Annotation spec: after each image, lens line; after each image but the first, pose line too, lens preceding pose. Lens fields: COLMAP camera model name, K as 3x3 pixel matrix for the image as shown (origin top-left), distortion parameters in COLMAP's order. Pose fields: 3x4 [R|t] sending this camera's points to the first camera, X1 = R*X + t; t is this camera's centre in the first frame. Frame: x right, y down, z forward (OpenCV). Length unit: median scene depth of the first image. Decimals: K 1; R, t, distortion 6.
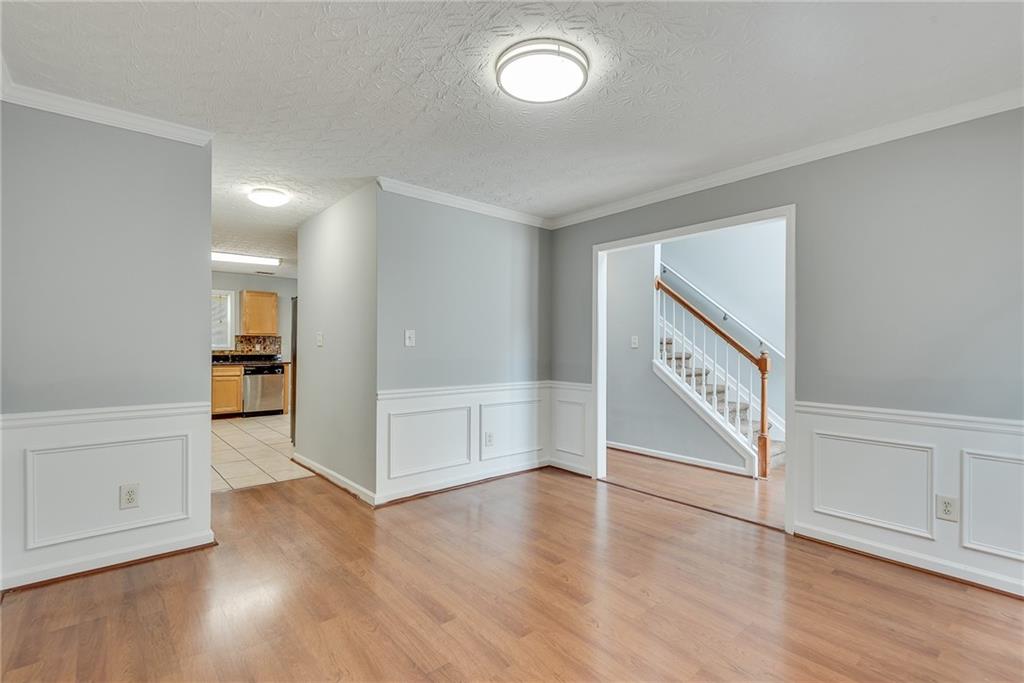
lens RADIAL K [[480.0, 0, 508.8], [0, 480.0, 341.4], [0, 0, 1]] dist [0.023096, -0.011370]
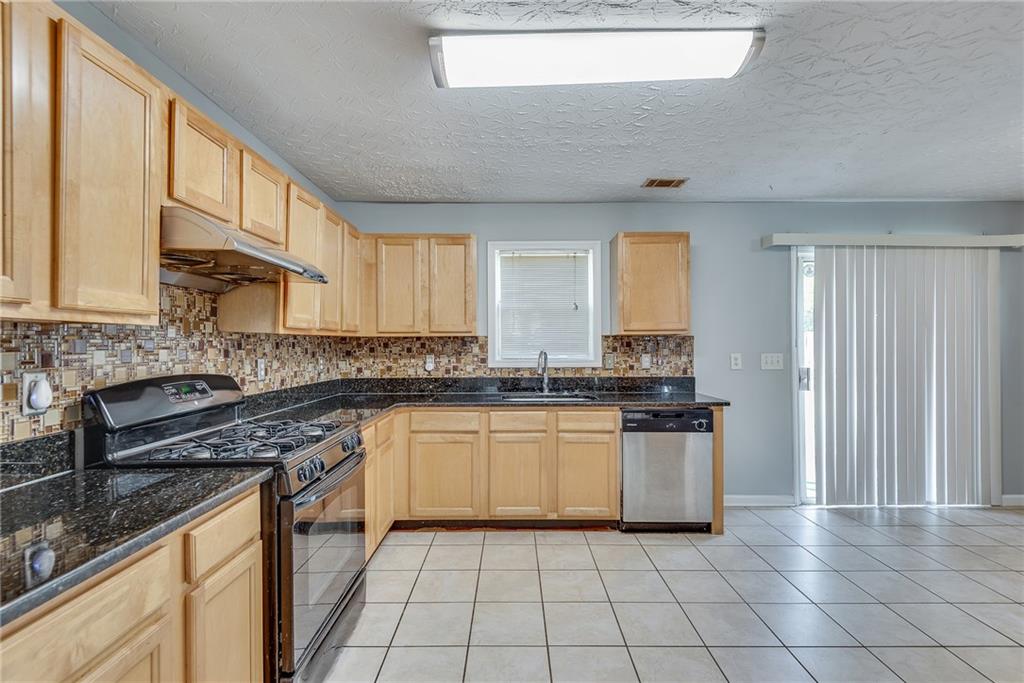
lens RADIAL K [[480.0, 0, 514.3], [0, 480.0, 344.2], [0, 0, 1]] dist [0.023096, -0.011370]
pose [[0.768707, -0.005603, -0.639577, -0.338056], [0.003192, 0.999983, -0.004924, -0.001827], [0.639593, 0.001744, 0.768711, 0.593829]]
